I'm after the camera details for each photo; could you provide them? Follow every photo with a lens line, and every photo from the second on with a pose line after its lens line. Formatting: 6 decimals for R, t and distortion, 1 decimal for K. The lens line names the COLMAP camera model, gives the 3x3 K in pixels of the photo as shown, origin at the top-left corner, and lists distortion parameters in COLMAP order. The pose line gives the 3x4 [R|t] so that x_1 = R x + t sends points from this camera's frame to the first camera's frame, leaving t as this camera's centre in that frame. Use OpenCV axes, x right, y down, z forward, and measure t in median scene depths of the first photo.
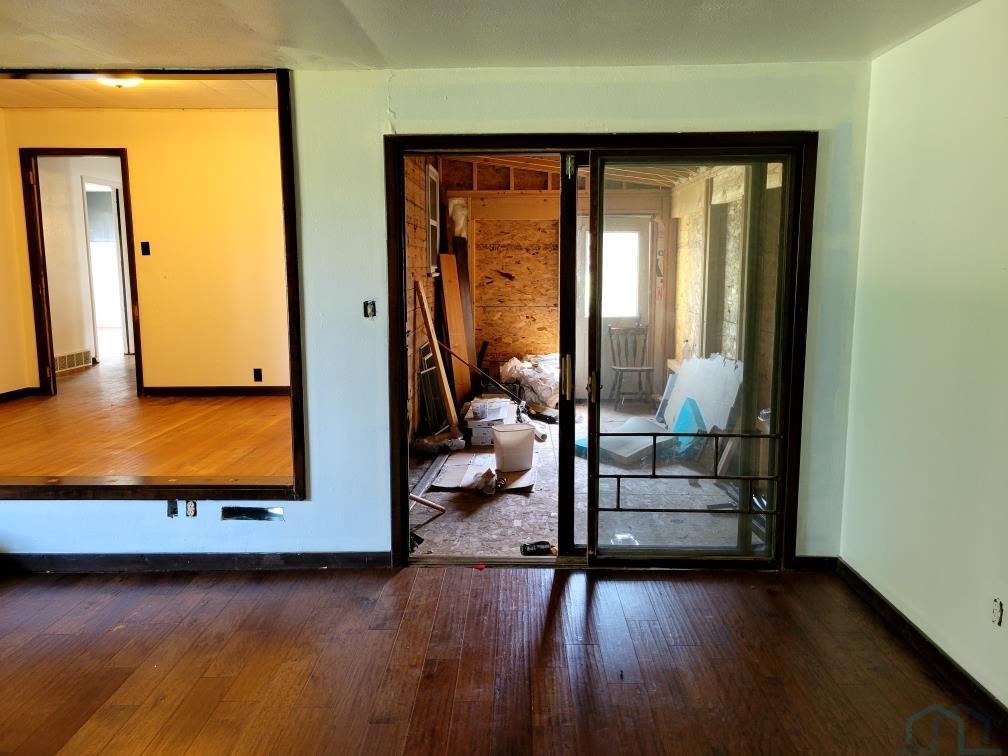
lens RADIAL K [[756.9, 0, 503.3], [0, 756.9, 376.1], [0, 0, 1]] dist [0.028516, -0.003042]
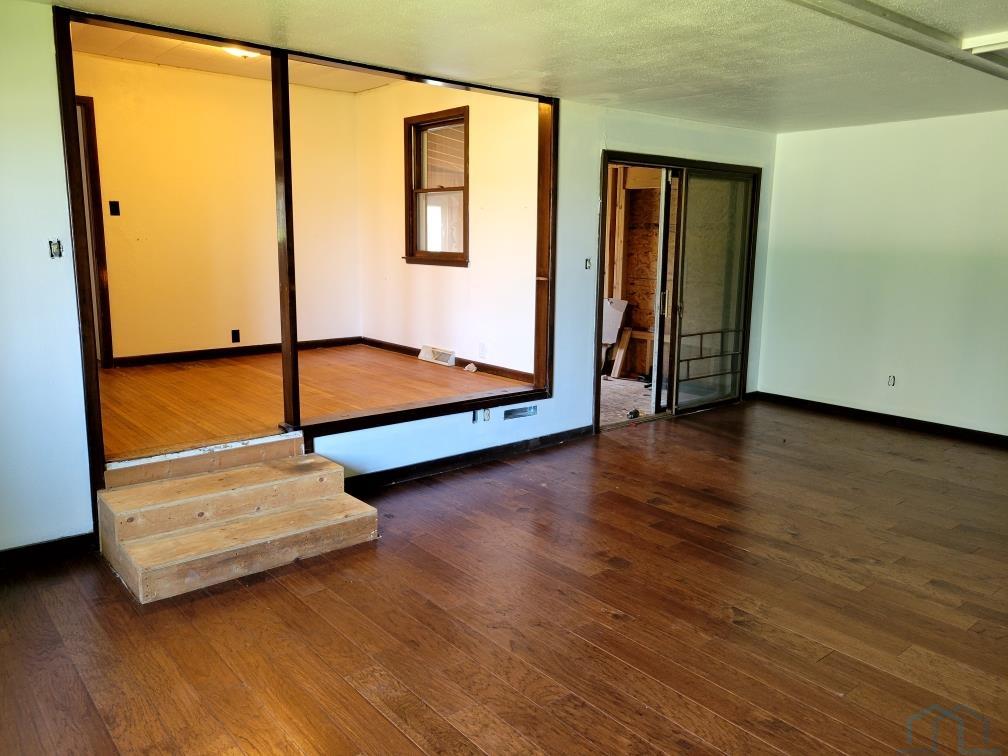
lens RADIAL K [[756.9, 0, 501.2], [0, 756.9, 374.8], [0, 0, 1]] dist [0.028516, -0.003042]
pose [[0.755964, -0.103300, 0.646411, -1.272927], [0.078017, 0.994650, 0.067712, 0.015969], [-0.649947, -0.000757, 0.759979, -0.034034]]
